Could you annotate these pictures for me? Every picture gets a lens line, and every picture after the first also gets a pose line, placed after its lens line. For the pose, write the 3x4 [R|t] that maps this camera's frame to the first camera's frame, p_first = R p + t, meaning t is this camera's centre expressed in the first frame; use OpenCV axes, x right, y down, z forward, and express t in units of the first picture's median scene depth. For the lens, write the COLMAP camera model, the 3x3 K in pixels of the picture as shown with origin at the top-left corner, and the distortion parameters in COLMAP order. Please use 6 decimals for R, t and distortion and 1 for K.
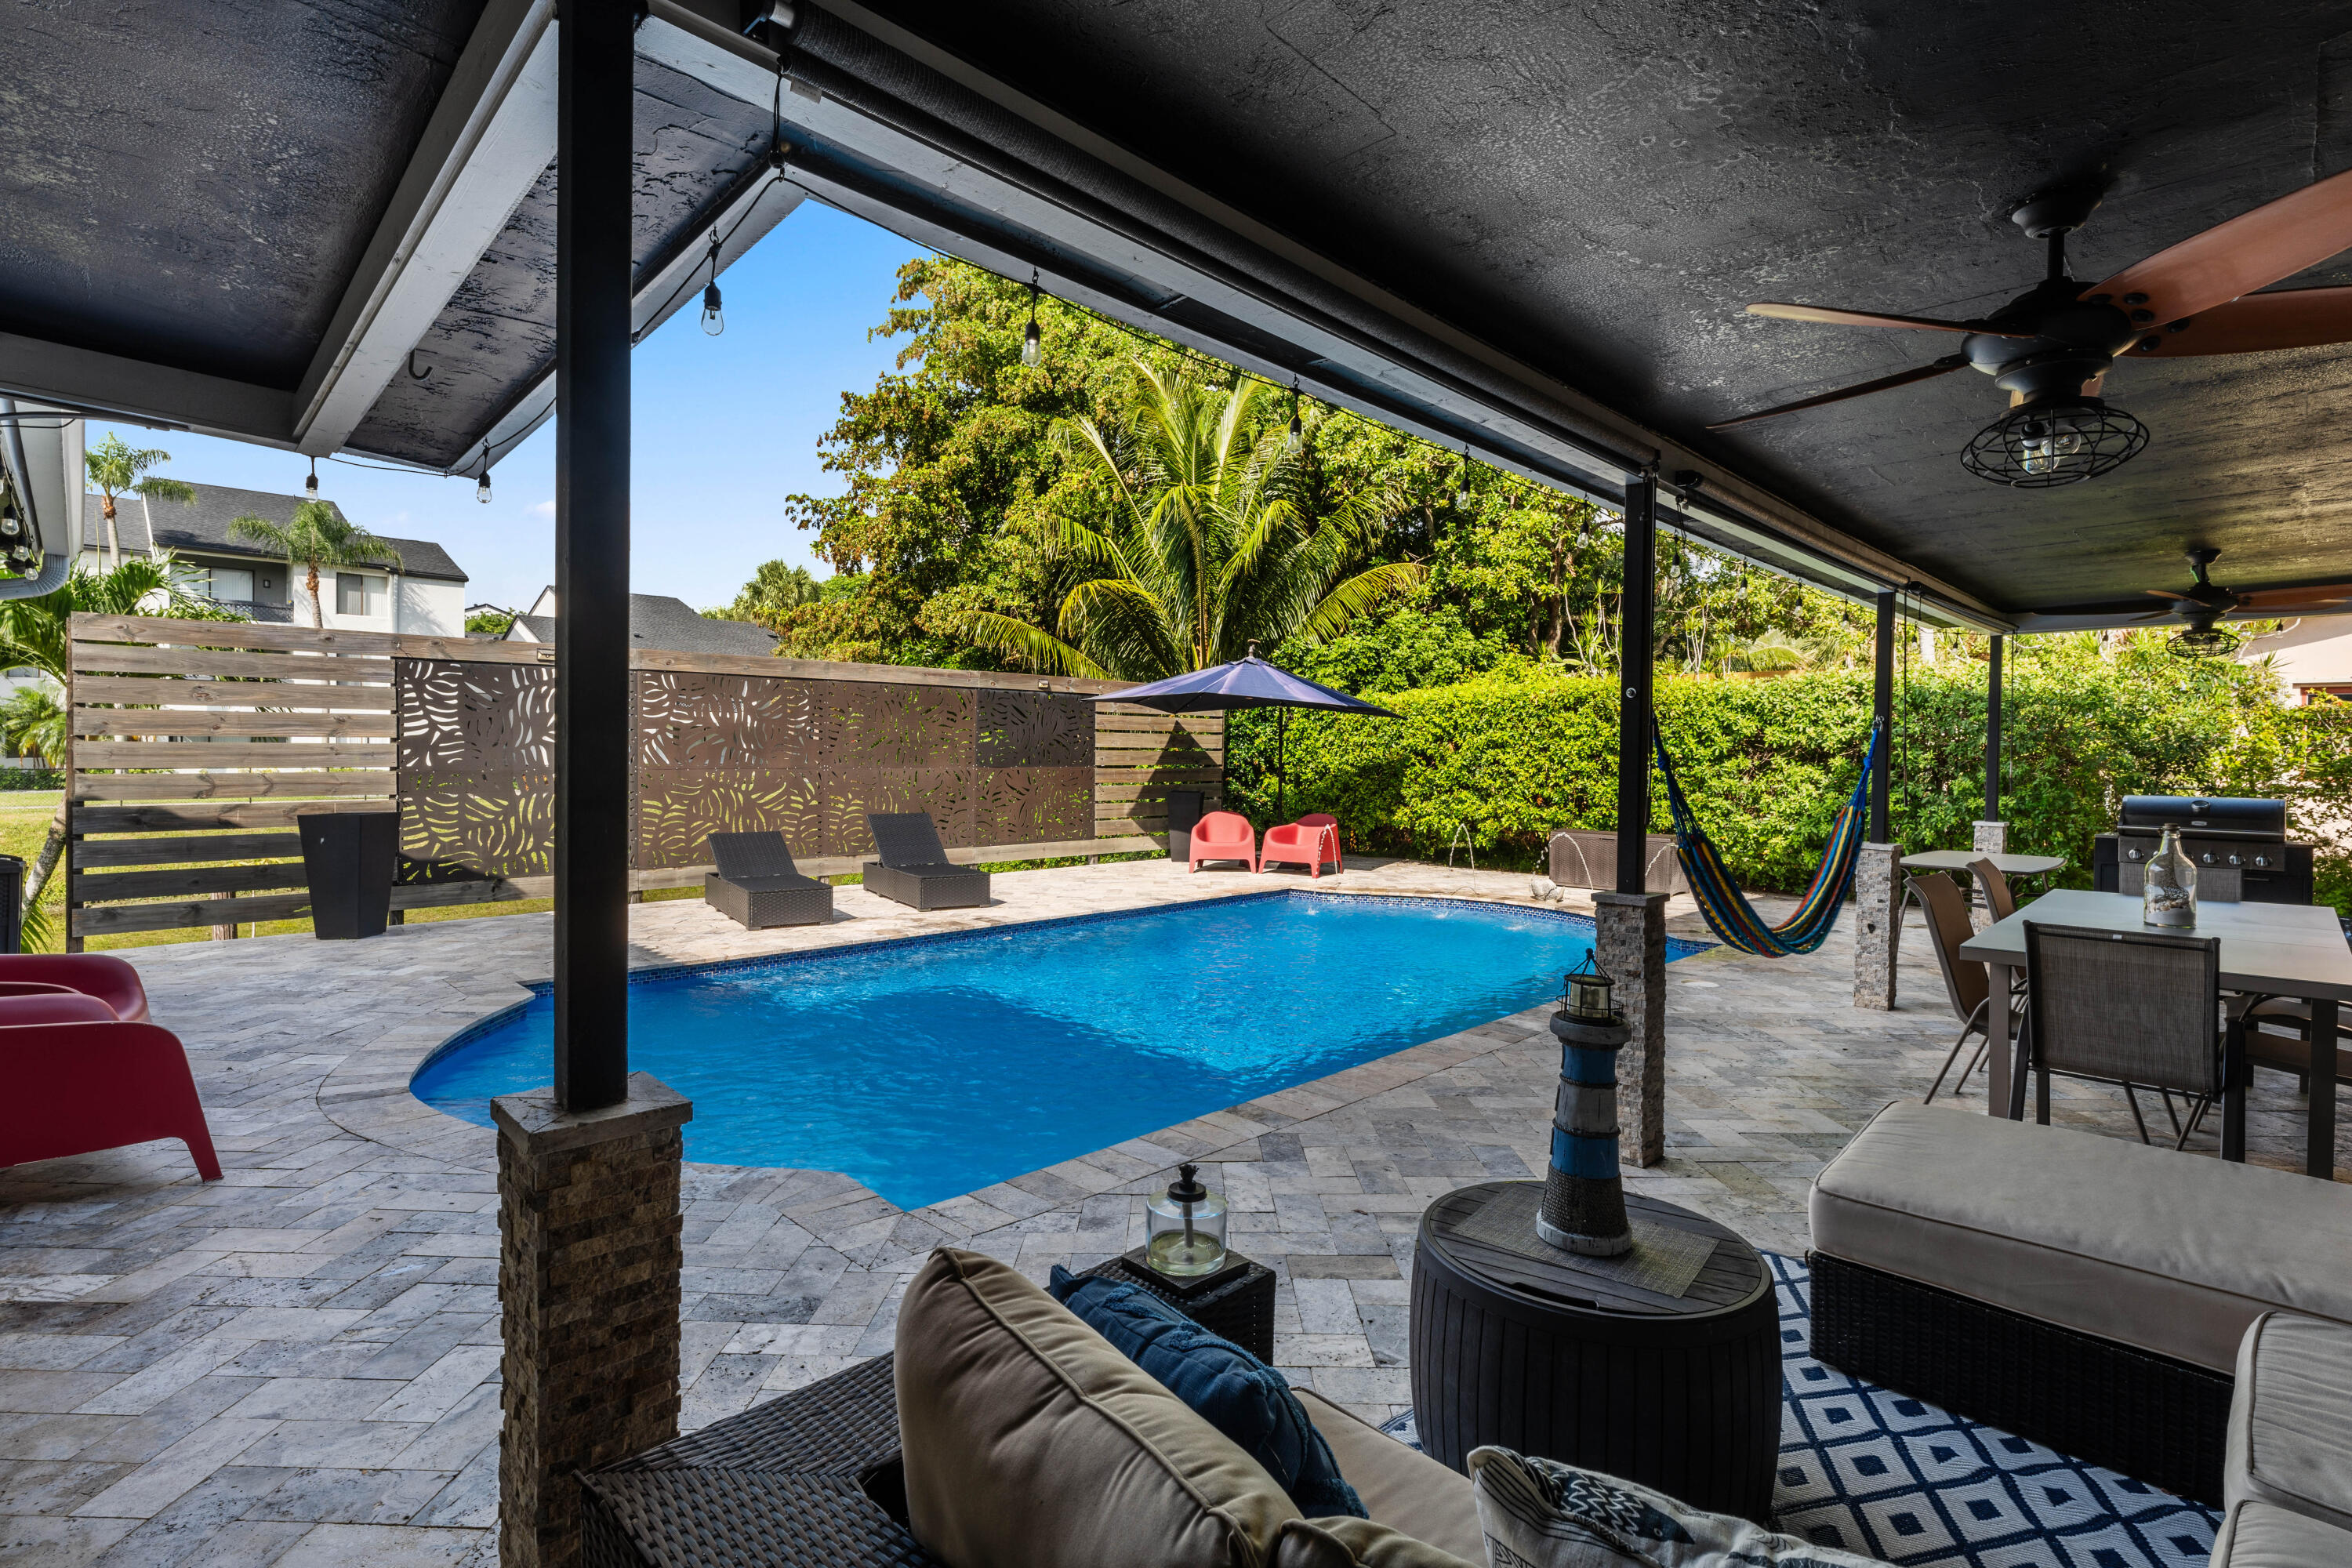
lens RADIAL K [[1108.4, 0, 1173.9], [0, 1108.4, 758.5], [0, 0, 1]] dist [0.000398, -0.000237]
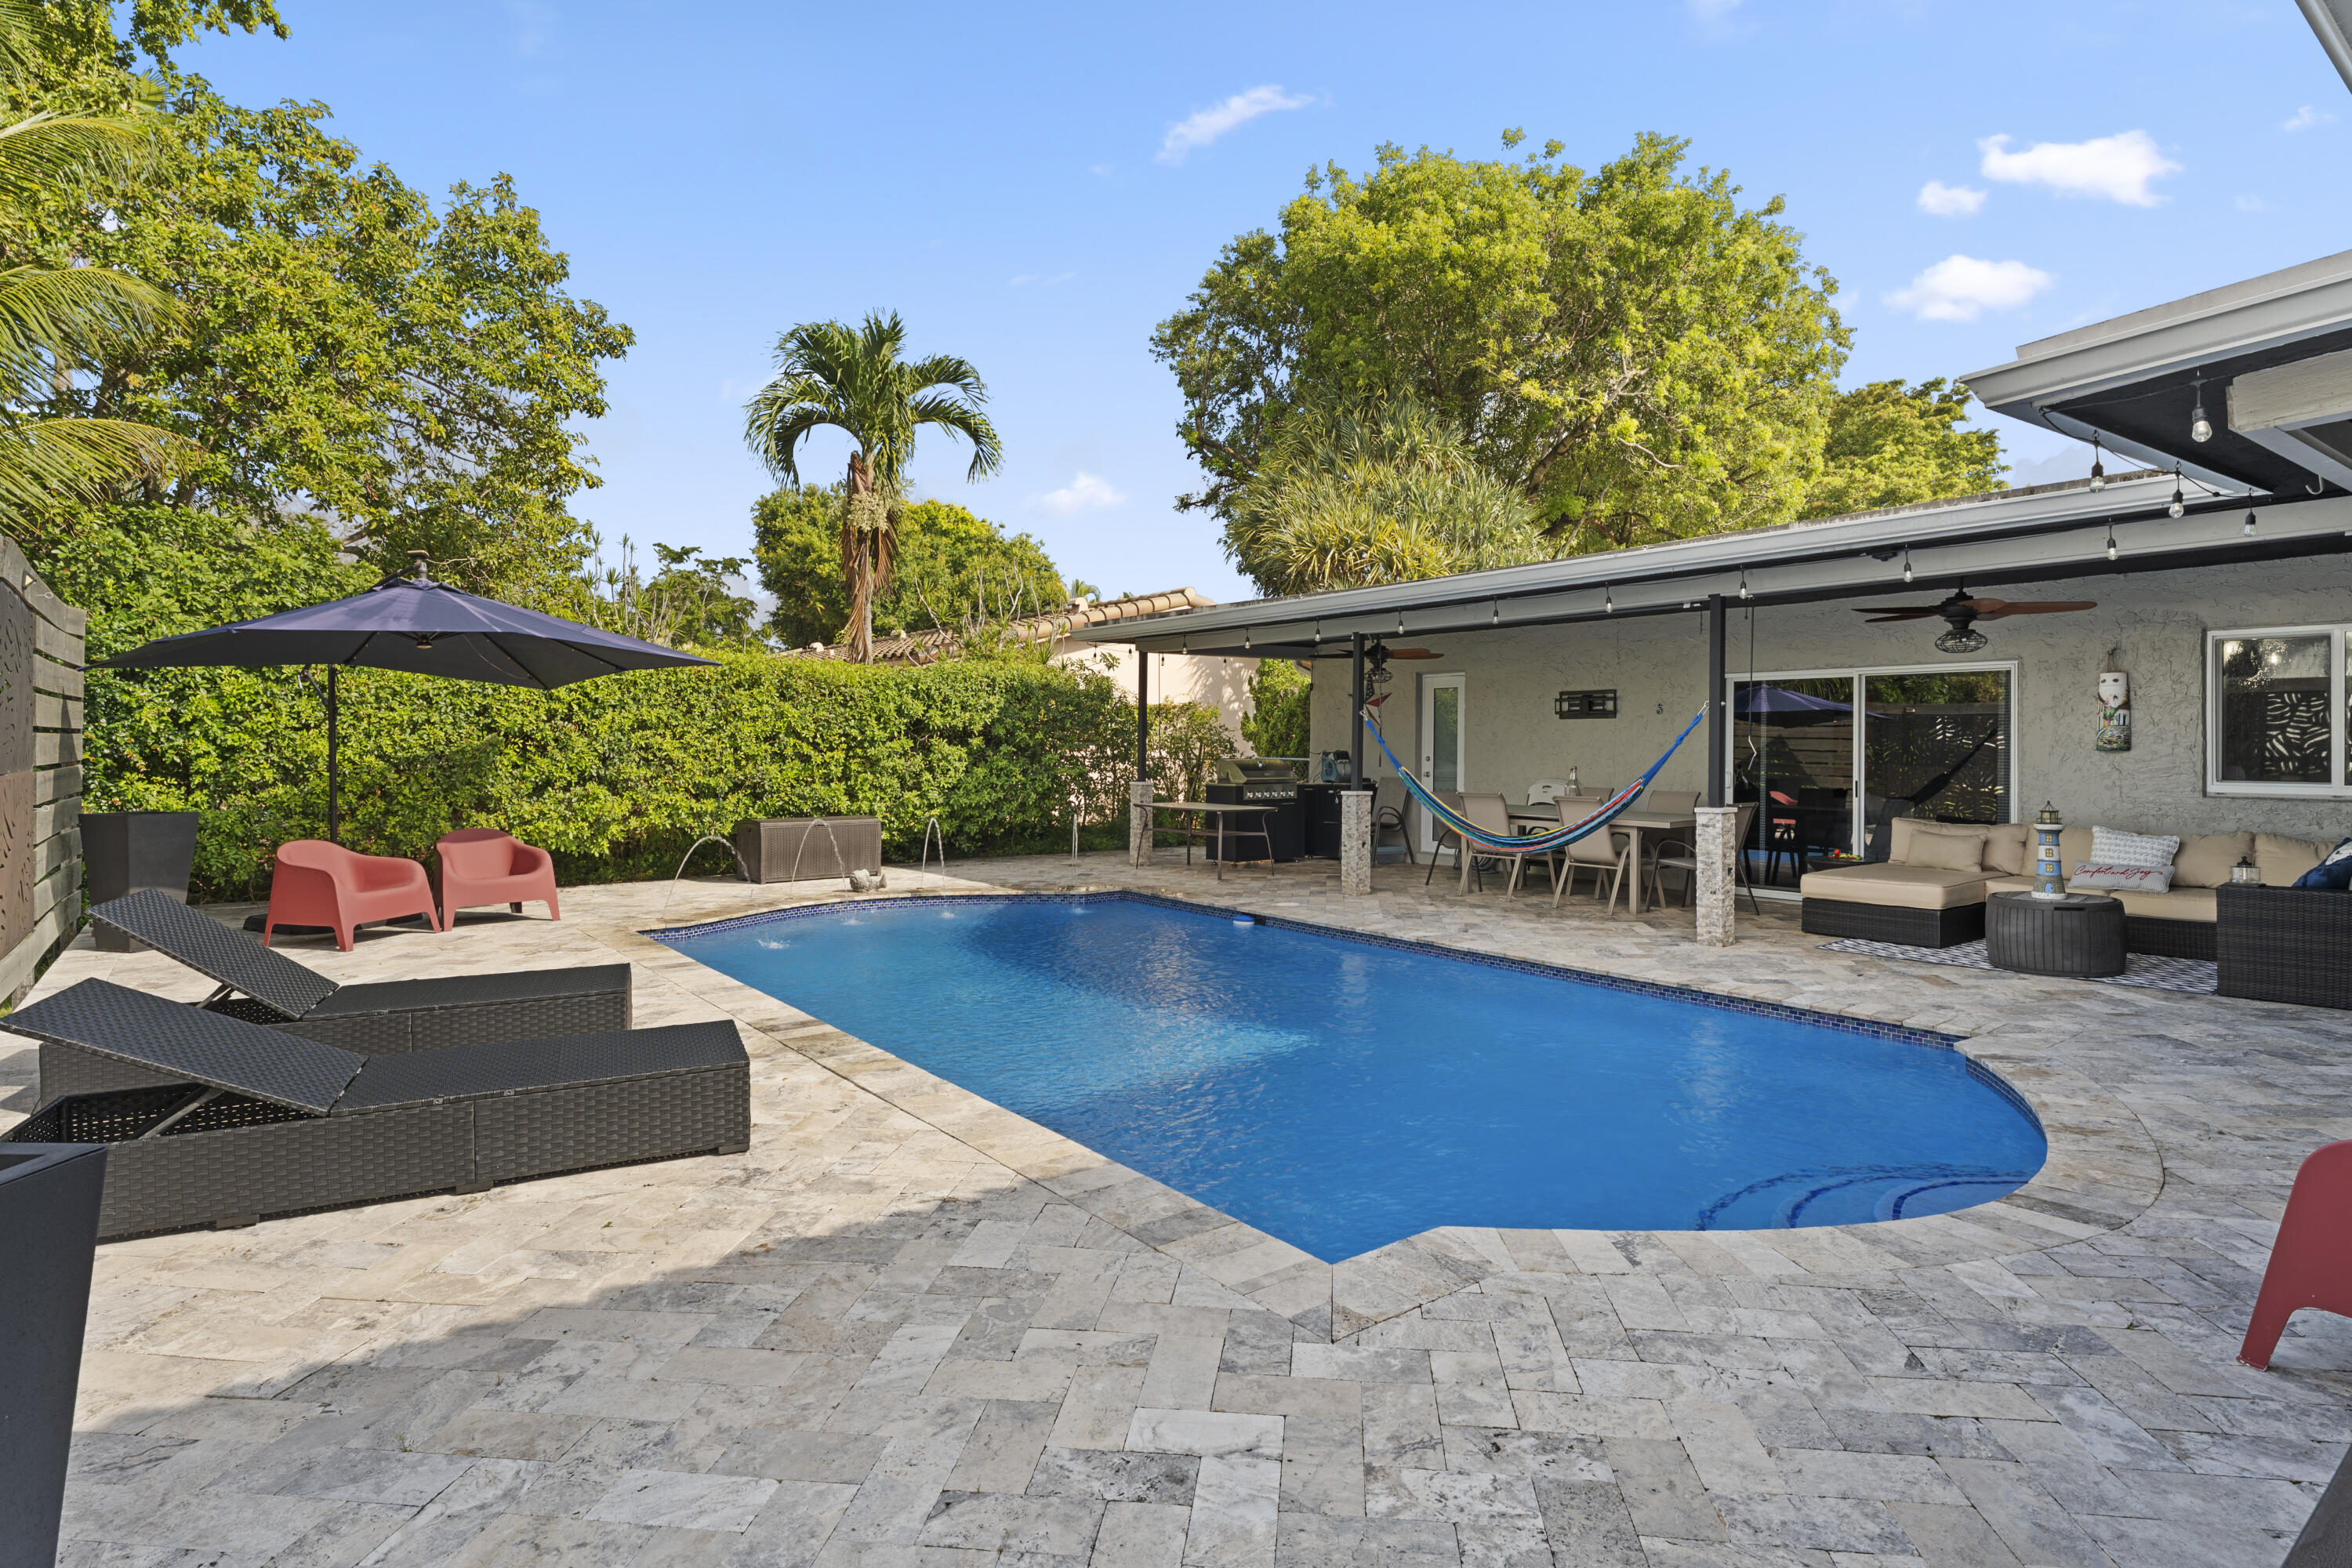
lens RADIAL K [[1215.2, 0, 1178.0], [0, 1215.2, 753.9], [0, 0, 1]] dist [-0.001359, 0.000294]
pose [[0.121242, -0.018801, 0.992445, -0.625161], [0.006818, 0.999813, 0.018108, -0.005860], [-0.992600, 0.004571, 0.121347, 0.581732]]
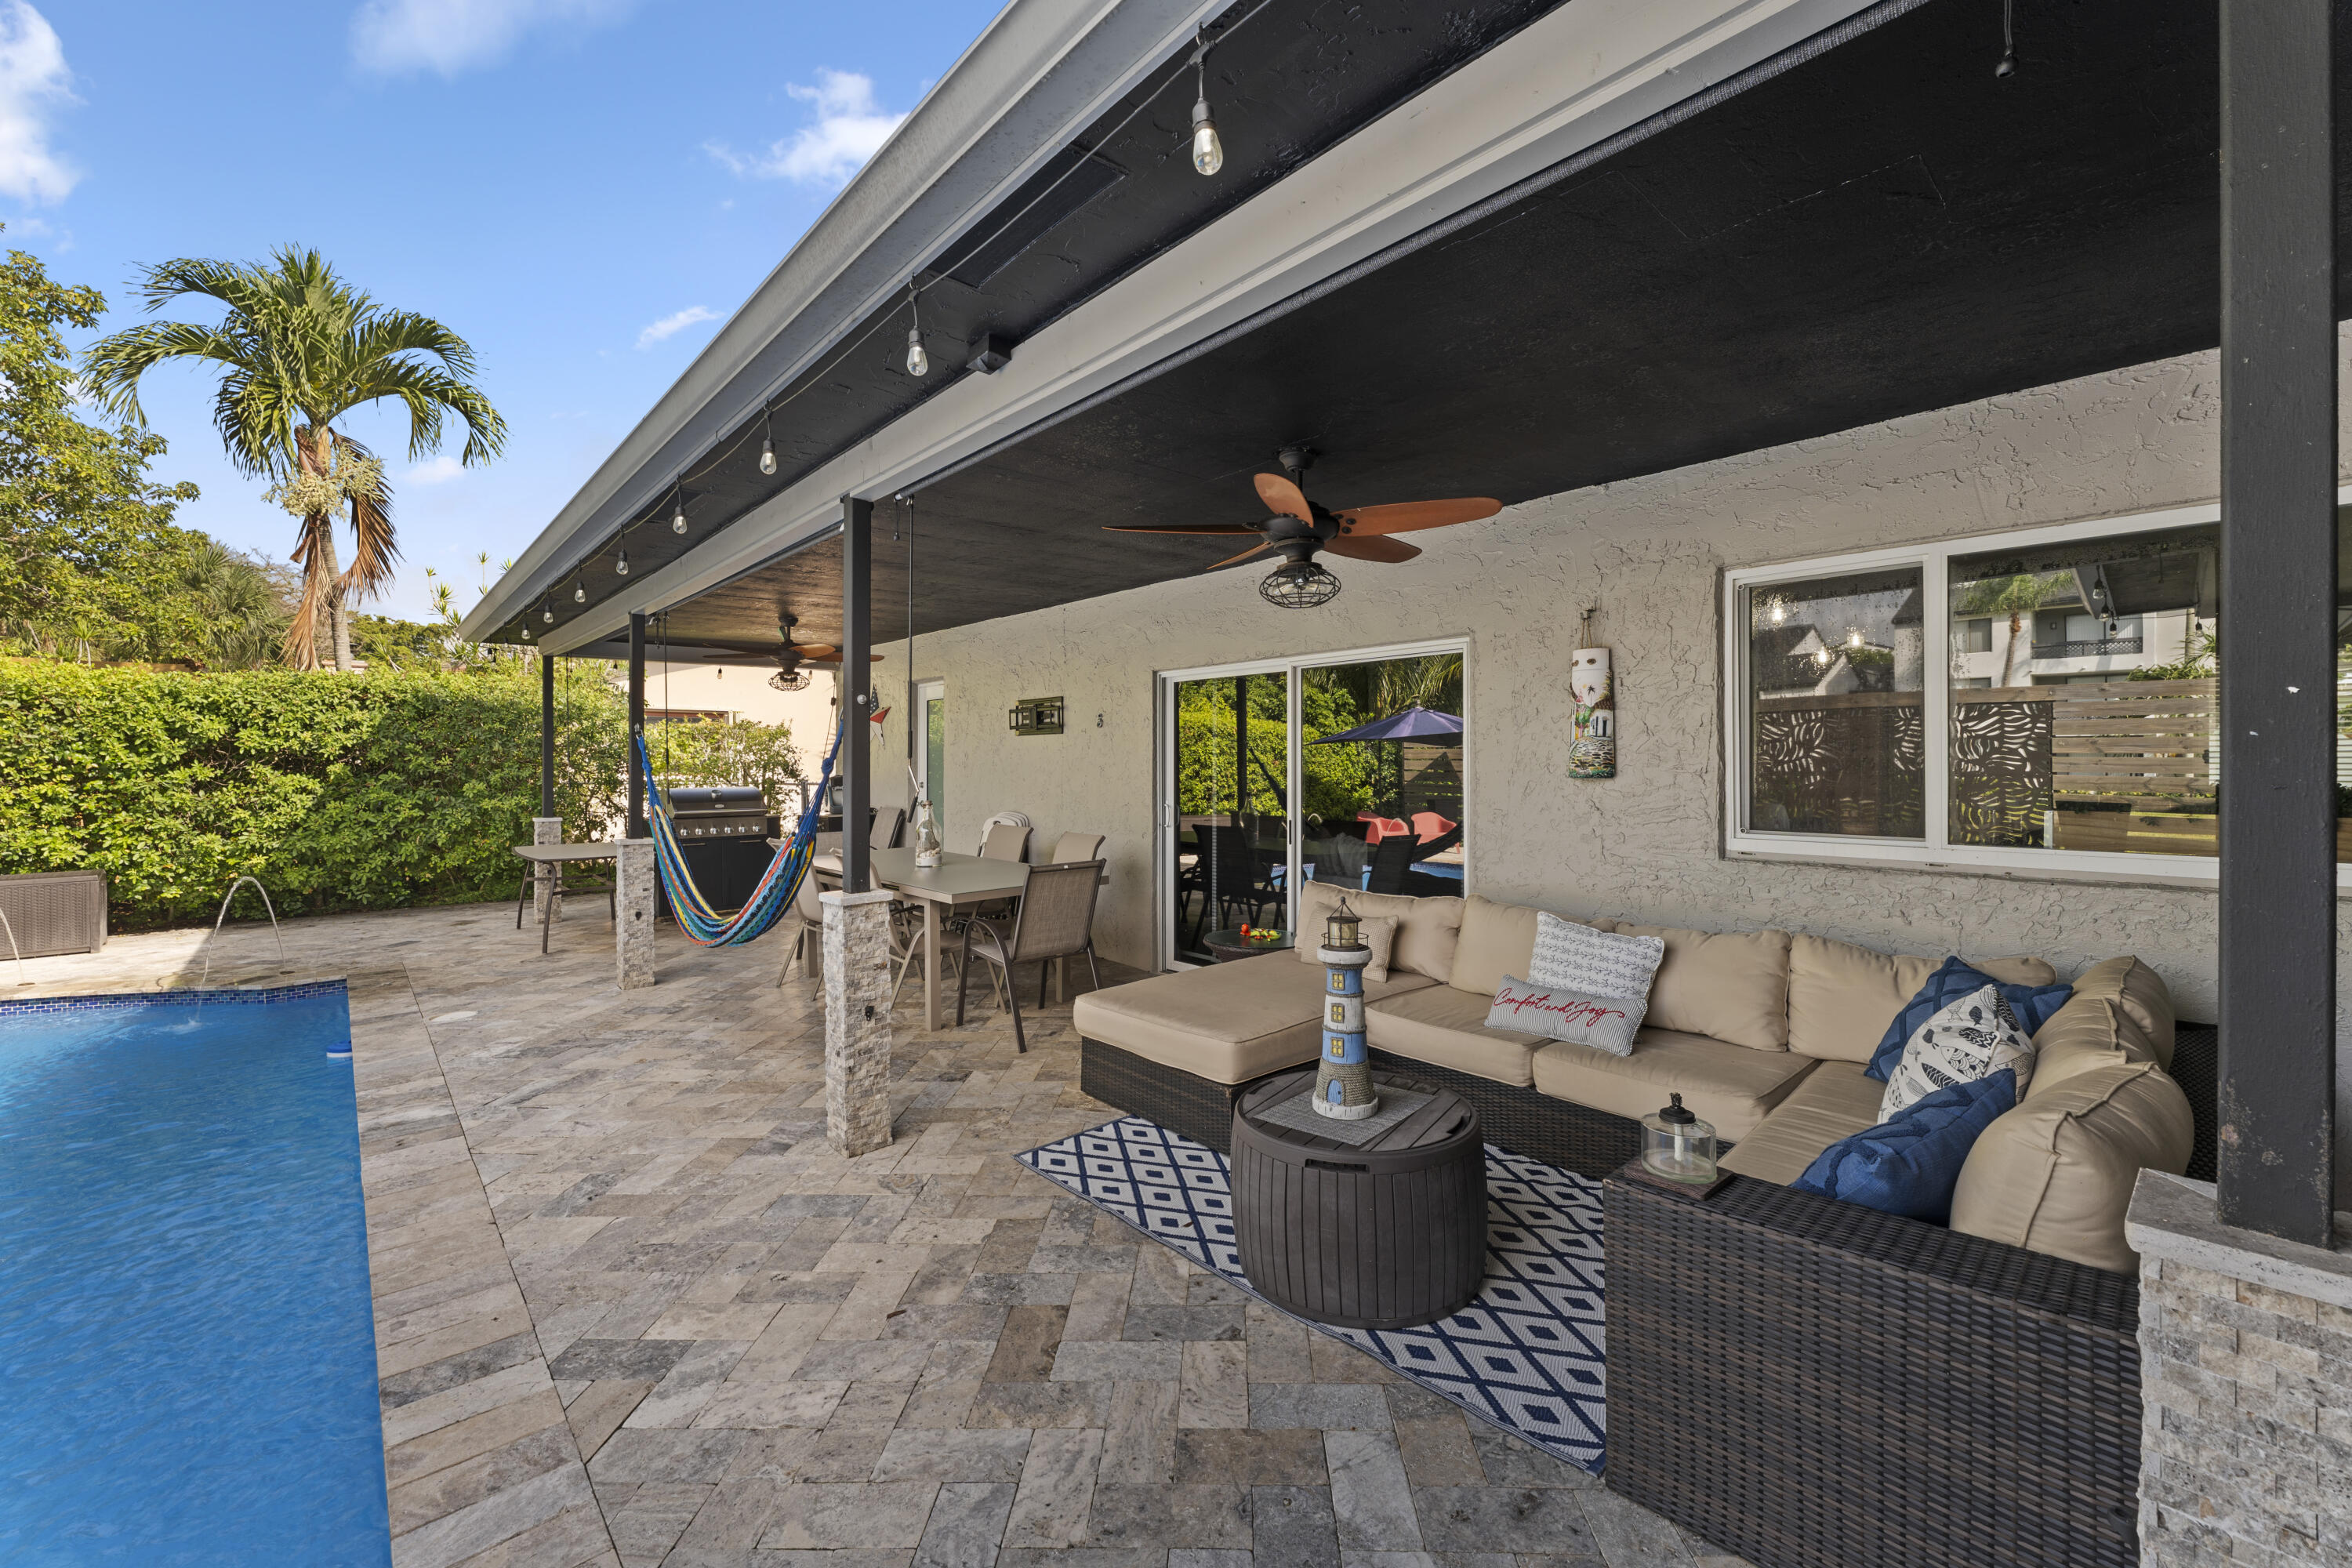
lens RADIAL K [[944.4, 0, 1180.2], [0, 944.4, 765.2], [0, 0, 1]] dist [0.001317, 0.000088]
pose [[0.047505, -0.015335, 0.998753, -0.158787], [0.013523, 0.999800, 0.014707, -0.002269], [-0.998779, 0.012807, 0.047703, 0.227072]]
